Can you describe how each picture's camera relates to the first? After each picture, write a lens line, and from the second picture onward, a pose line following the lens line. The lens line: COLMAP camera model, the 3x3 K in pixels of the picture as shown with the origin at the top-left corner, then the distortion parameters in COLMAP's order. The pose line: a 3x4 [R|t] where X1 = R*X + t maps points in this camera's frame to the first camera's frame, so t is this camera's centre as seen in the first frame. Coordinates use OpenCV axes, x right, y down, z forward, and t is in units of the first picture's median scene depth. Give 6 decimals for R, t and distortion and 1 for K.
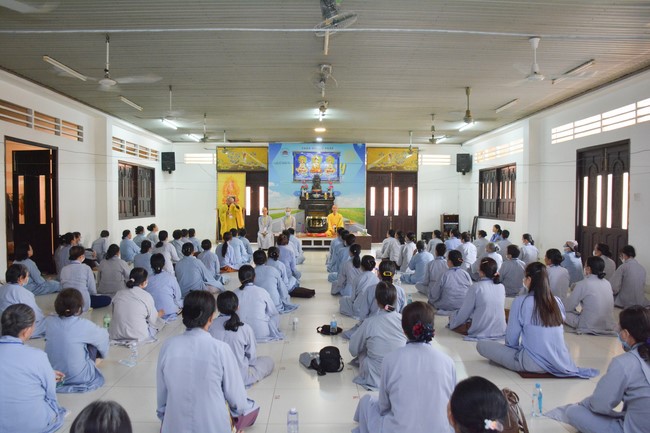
lens RADIAL K [[508.8, 0, 325.0], [0, 508.8, 216.5], [0, 0, 1]] dist [-0.146772, 0.102579]
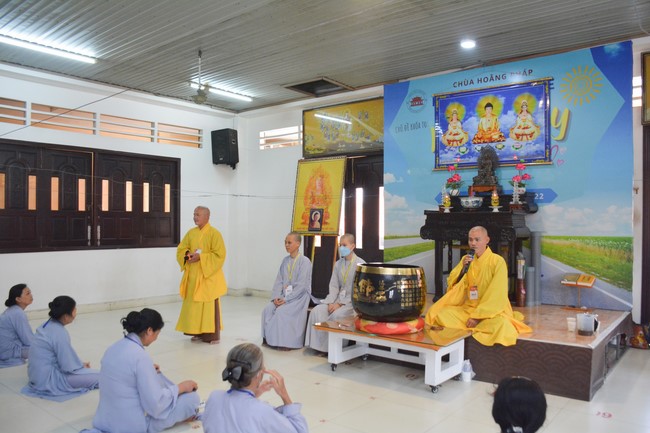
lens RADIAL K [[508.8, 0, 325.0], [0, 508.8, 216.5], [0, 0, 1]] dist [-0.146772, 0.102579]
pose [[0.759225, -0.005924, -0.650801, 0.132452], [-0.019106, 0.999325, -0.031386, -0.016850], [0.650548, 0.036263, 0.758599, 0.639798]]
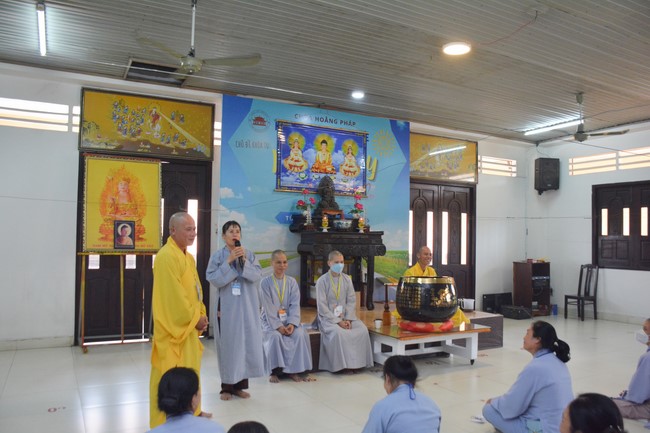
lens RADIAL K [[508.8, 0, 325.0], [0, 508.8, 216.5], [0, 0, 1]] dist [-0.146772, 0.102579]
pose [[0.891394, 0.031321, 0.452146, -0.218568], [0.000476, 0.997544, -0.070039, -0.016080], [-0.453229, 0.062648, 0.889190, 0.601320]]
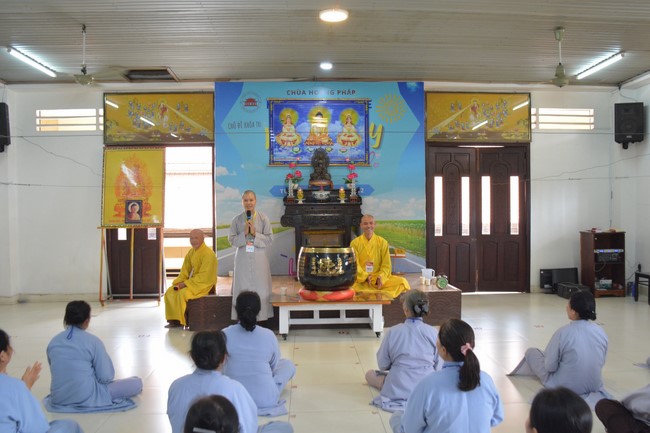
lens RADIAL K [[550.4, 0, 333.9], [0, 550.4, 214.7], [0, 0, 1]] dist [-0.119089, 0.010477]
pose [[0.999408, -0.013759, 0.031548, -0.020420], [0.014356, 0.999720, -0.018788, -0.014000], [-0.031280, 0.019230, 0.999326, 0.506332]]
